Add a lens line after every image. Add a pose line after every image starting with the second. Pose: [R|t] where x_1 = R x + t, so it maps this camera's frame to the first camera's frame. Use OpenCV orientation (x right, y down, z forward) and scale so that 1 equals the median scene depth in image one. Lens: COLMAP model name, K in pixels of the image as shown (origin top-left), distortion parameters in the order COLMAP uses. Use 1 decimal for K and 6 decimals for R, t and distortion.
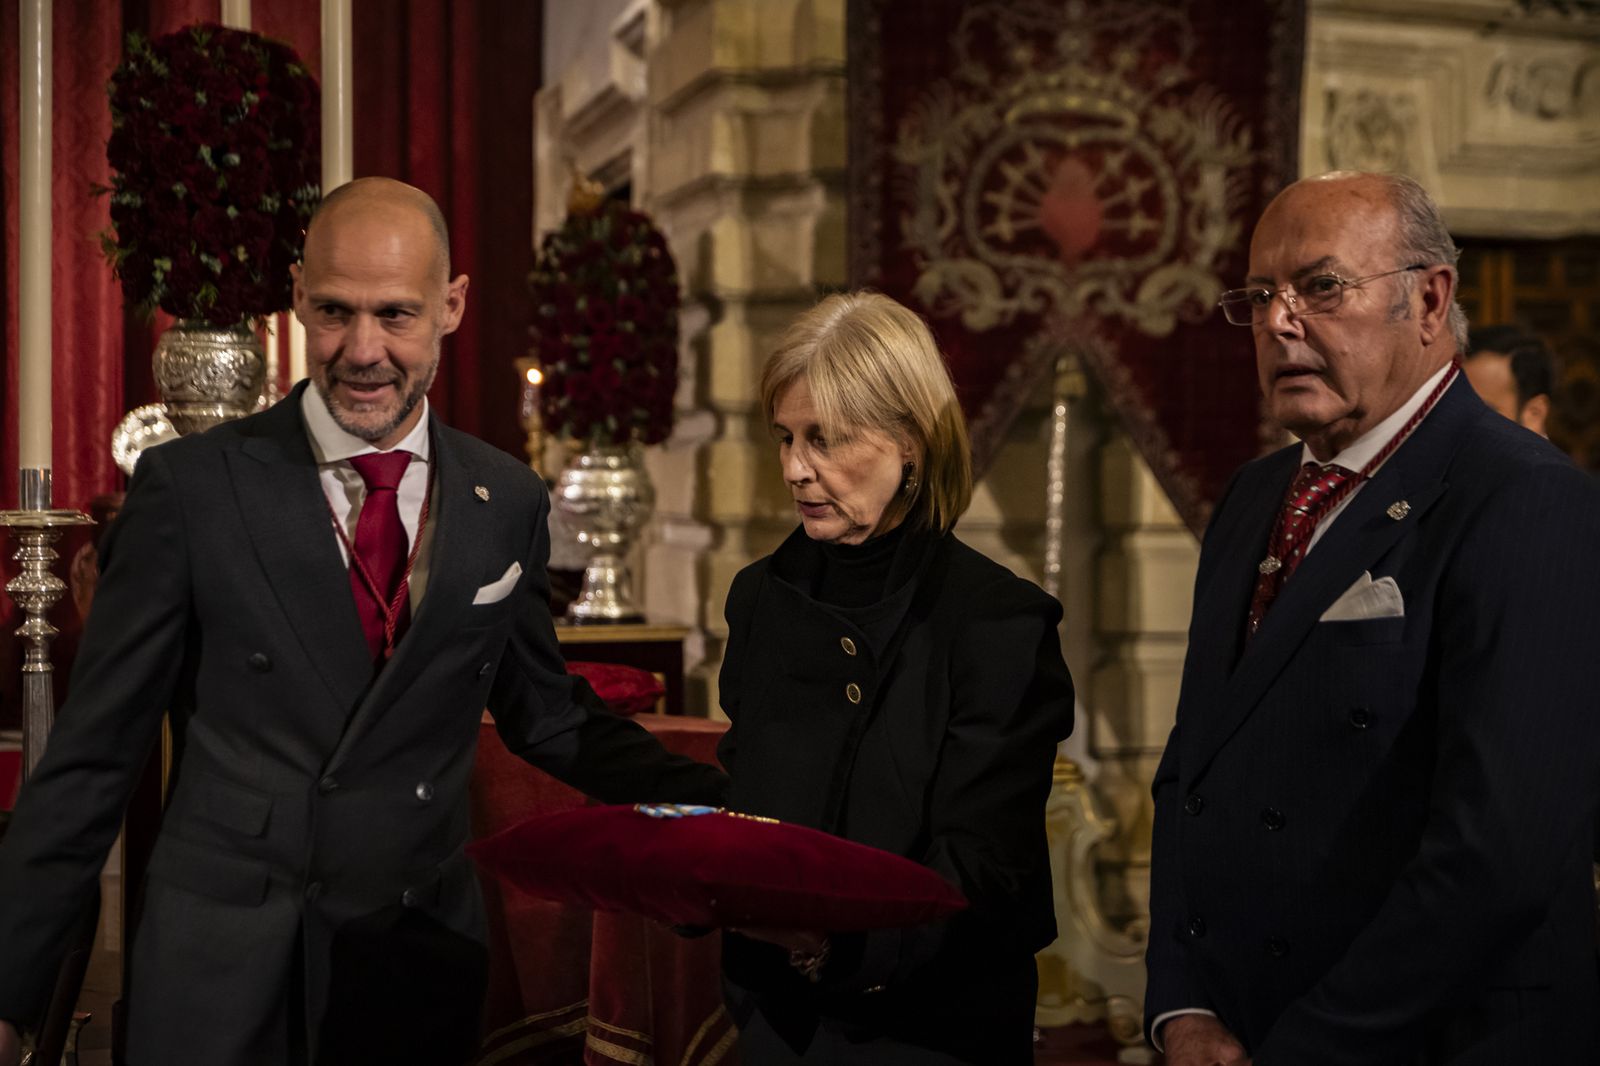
lens RADIAL K [[2237.3, 0, 817.6], [0, 2237.3, 526.9], [0, 0, 1]] dist [0.006233, 0.038563]
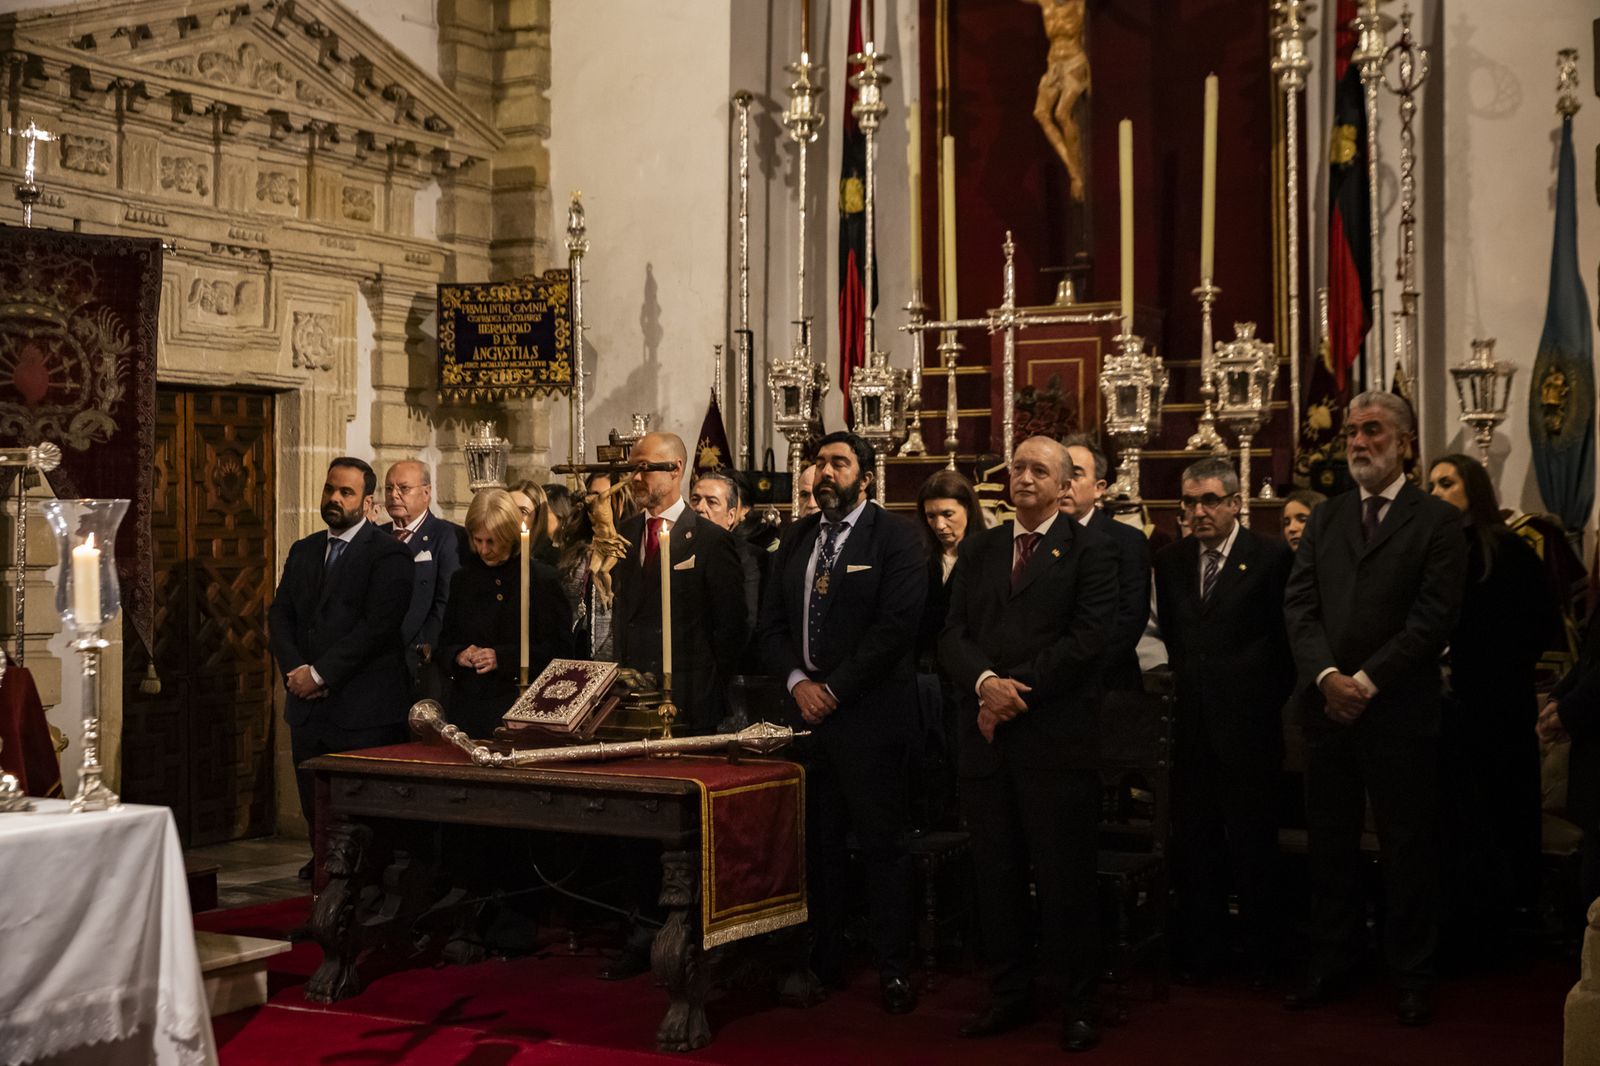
lens RADIAL K [[2237.3, 0, 817.6], [0, 2237.3, 526.9], [0, 0, 1]] dist [0.006233, 0.038563]
pose [[0.729131, -0.008258, 0.684324, -0.603647], [0.025395, 0.999565, -0.014997, 0.011788], [-0.683903, 0.028313, 0.729023, -0.619062]]
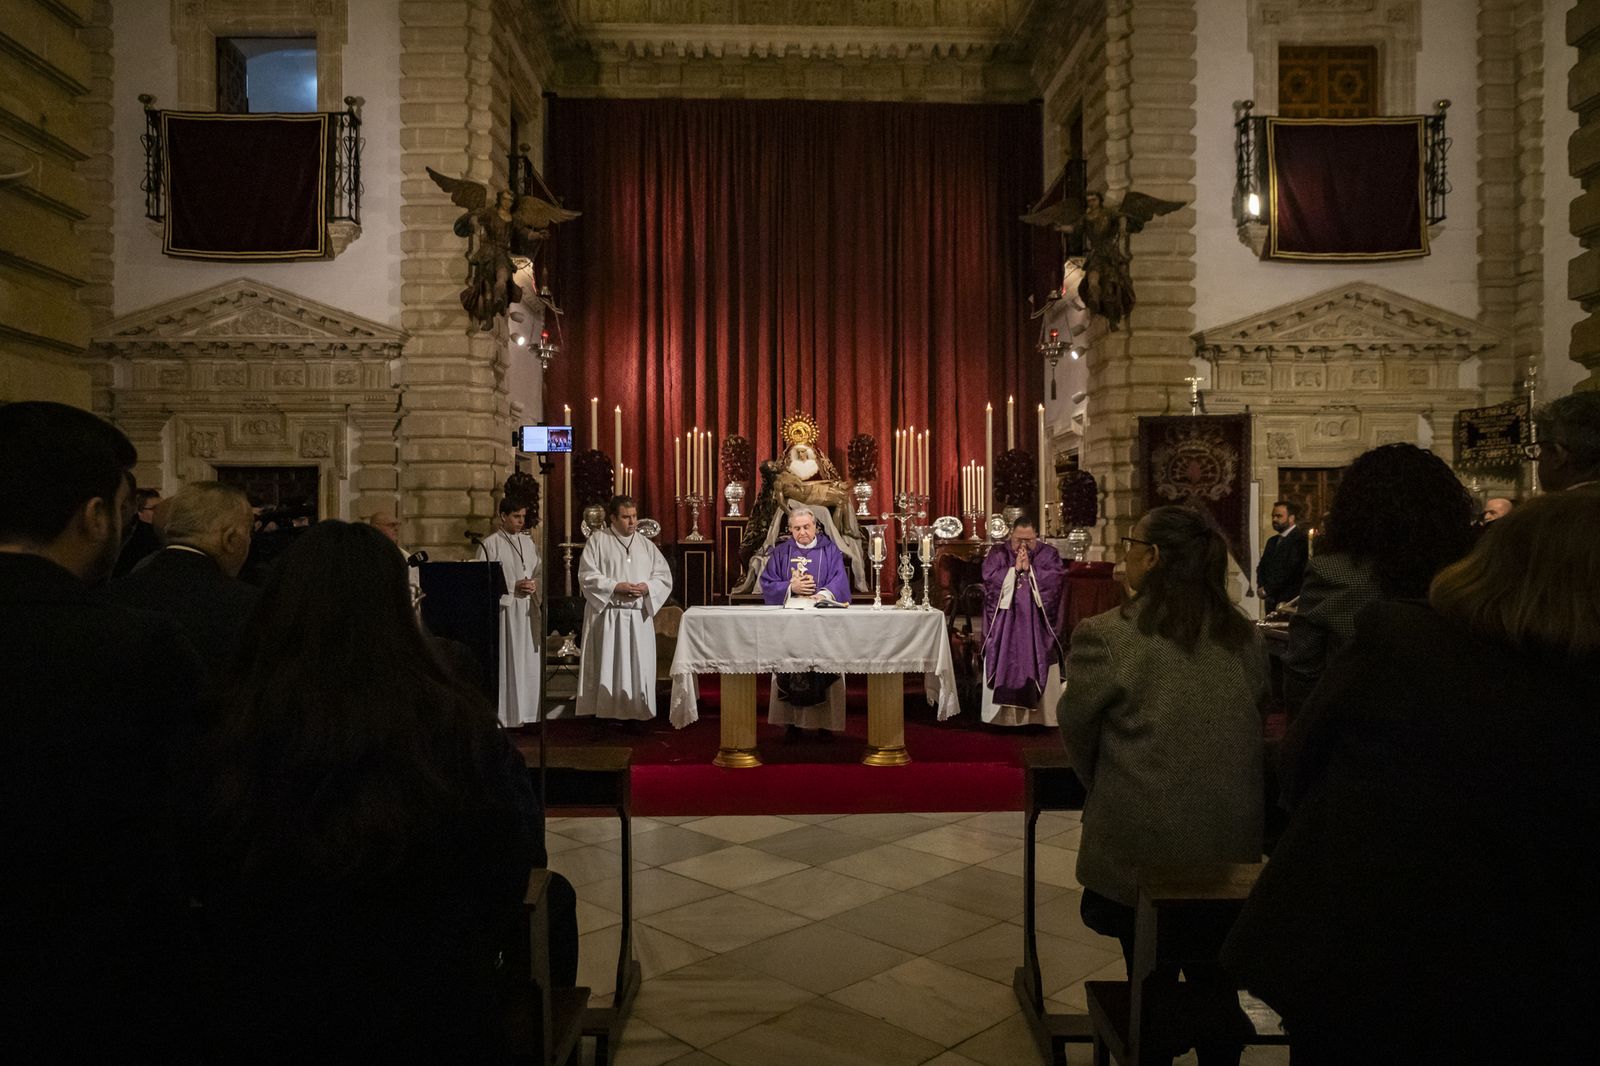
lens RADIAL K [[1083.4, 0, 794.5], [0, 1083.4, 529.5], [0, 0, 1]] dist [-0.001839, 0.004639]
pose [[0.960278, -0.013553, -0.278716, -0.047190], [0.005774, 0.999571, -0.028711, 0.026243], [0.278986, 0.025962, 0.959944, -1.237319]]
